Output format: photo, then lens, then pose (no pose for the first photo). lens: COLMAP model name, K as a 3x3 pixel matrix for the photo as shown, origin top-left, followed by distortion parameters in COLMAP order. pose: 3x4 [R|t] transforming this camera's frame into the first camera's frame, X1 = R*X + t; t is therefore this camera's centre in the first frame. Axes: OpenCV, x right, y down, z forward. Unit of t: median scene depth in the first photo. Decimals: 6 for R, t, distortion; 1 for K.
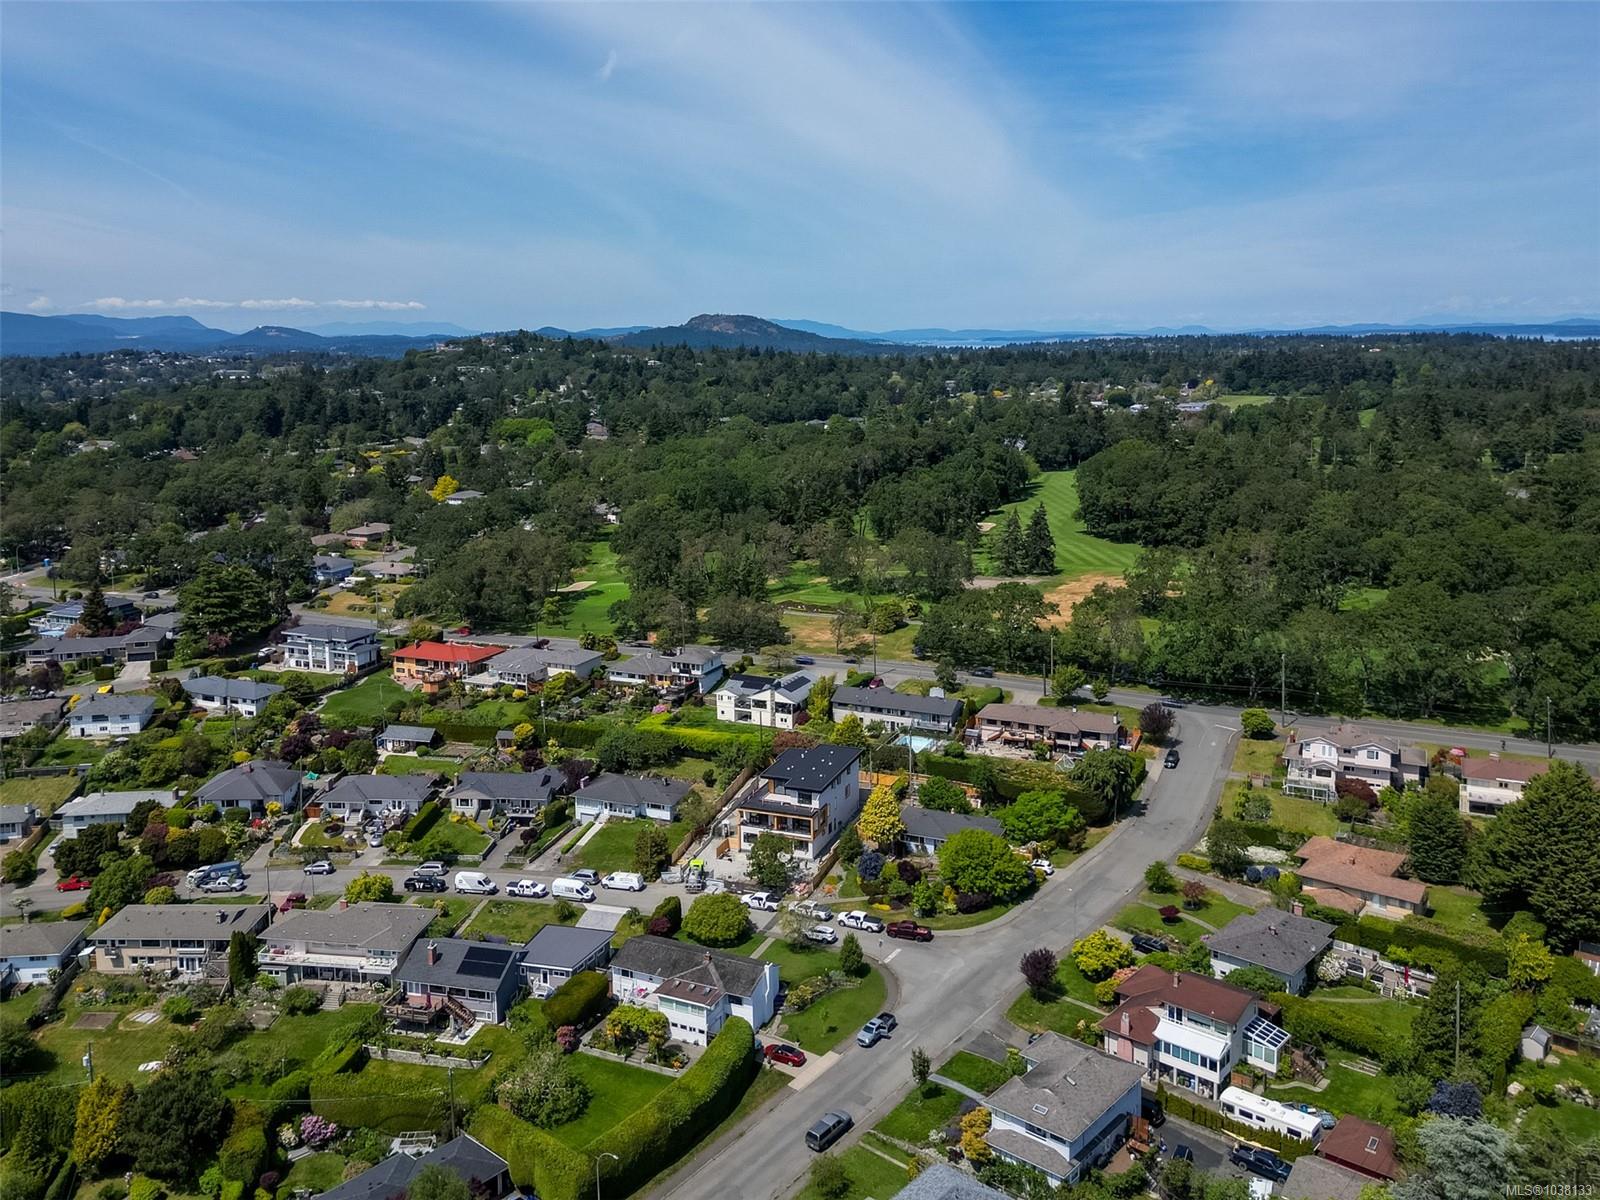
lens RADIAL K [[1200.9, 0, 800.0], [0, 1200.9, 600.0], [0, 0, 1]] dist [0.086007, -0.133328]
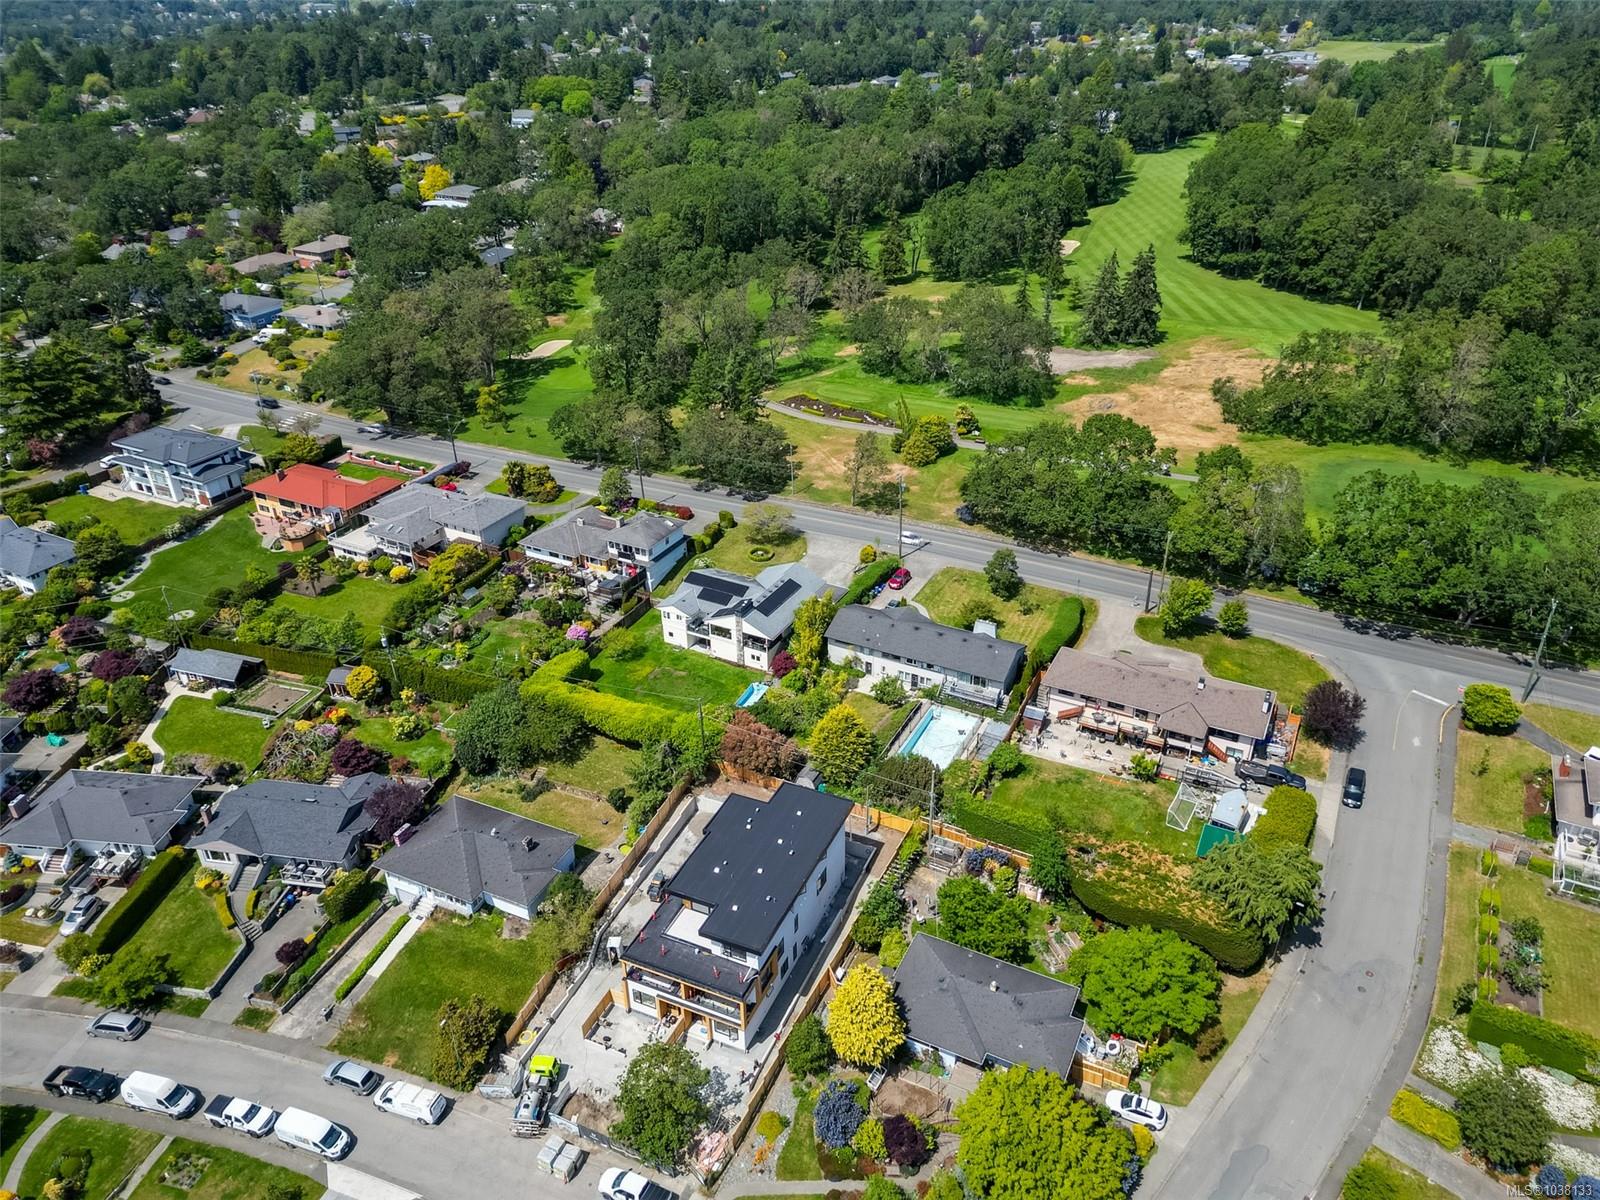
lens RADIAL K [[1076.0, 0, 804.1], [0, 1076.0, 637.5], [0, 0, 1]] dist [0.071307, -0.059870]
pose [[0.998166, 0.035575, -0.048972, 0.036314], [-0.017551, 0.944406, 0.328312, -0.093181], [0.057929, -0.326850, 0.943299, 0.362594]]
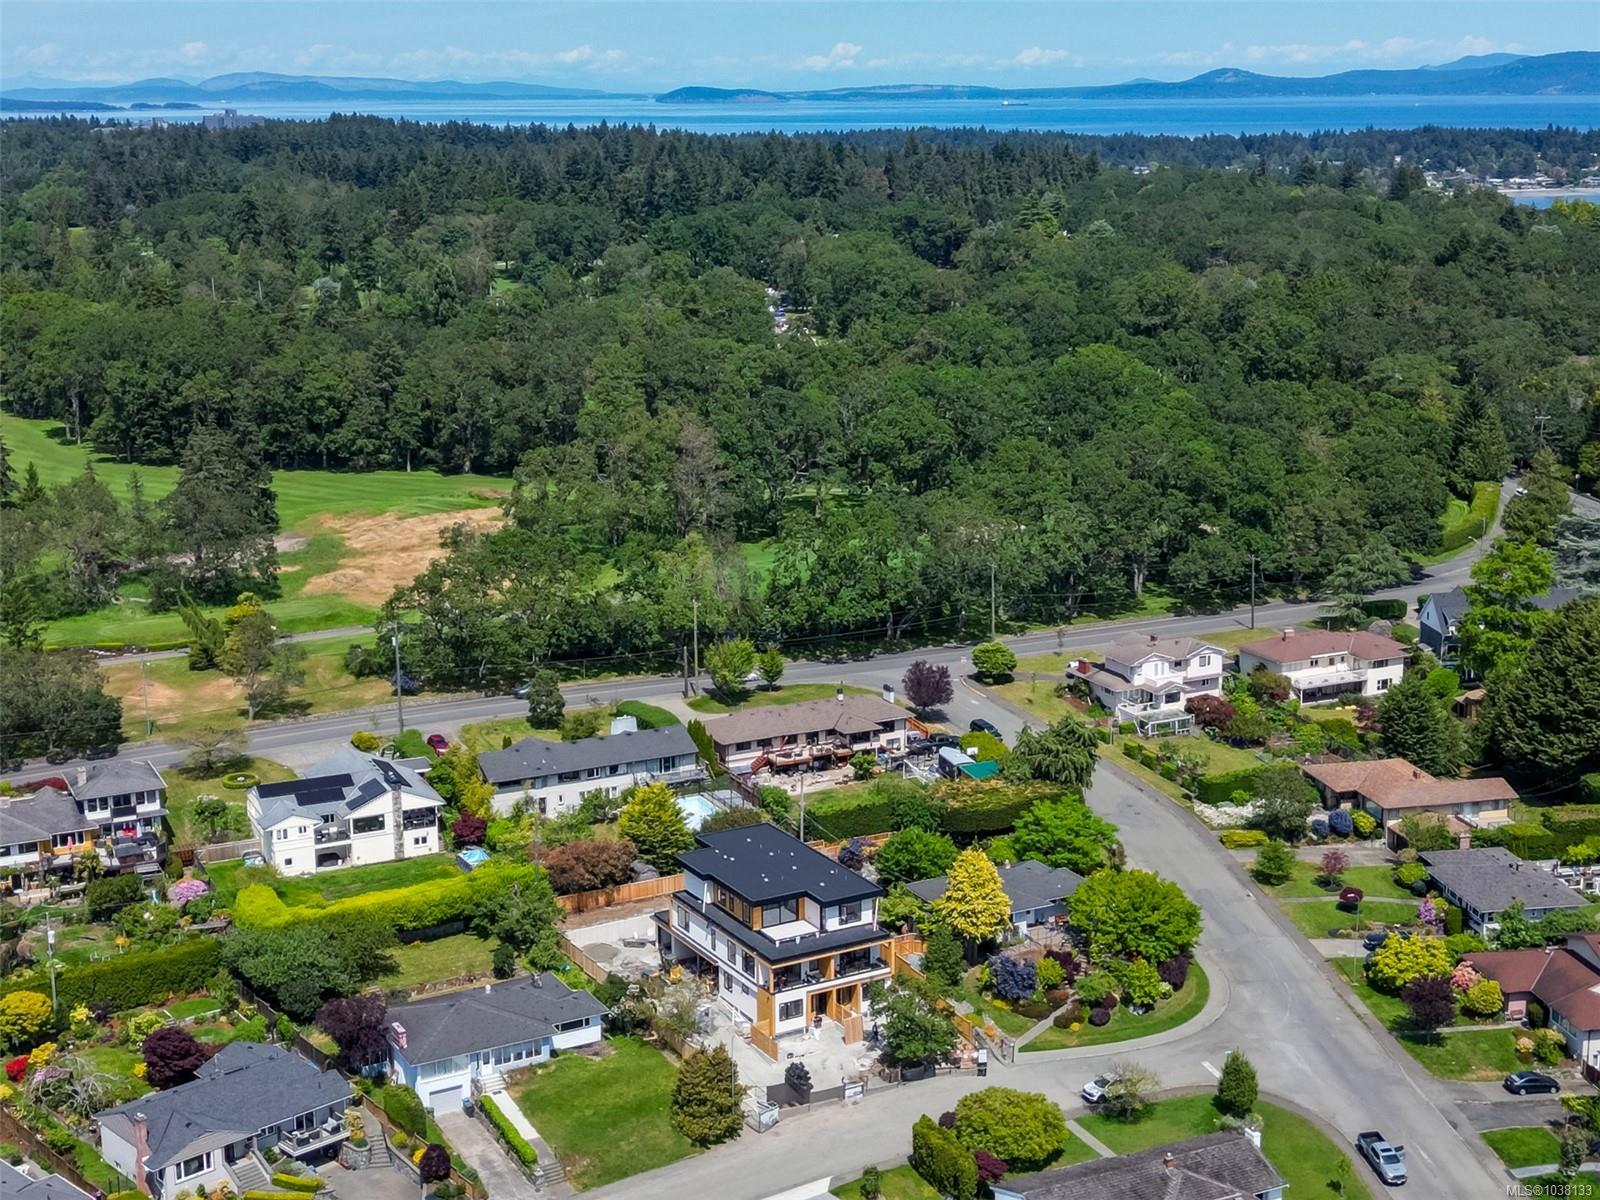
lens RADIAL K [[2043.8, 0, 800.0], [0, 2043.8, 600.0], [0, 0, 1]] dist [0.029932, 0.019545]
pose [[0.670328, -0.177535, 0.720515, -0.446495], [0.162633, 0.982501, 0.090783, -0.049248], [-0.724024, 0.056325, 0.687471, 0.213563]]
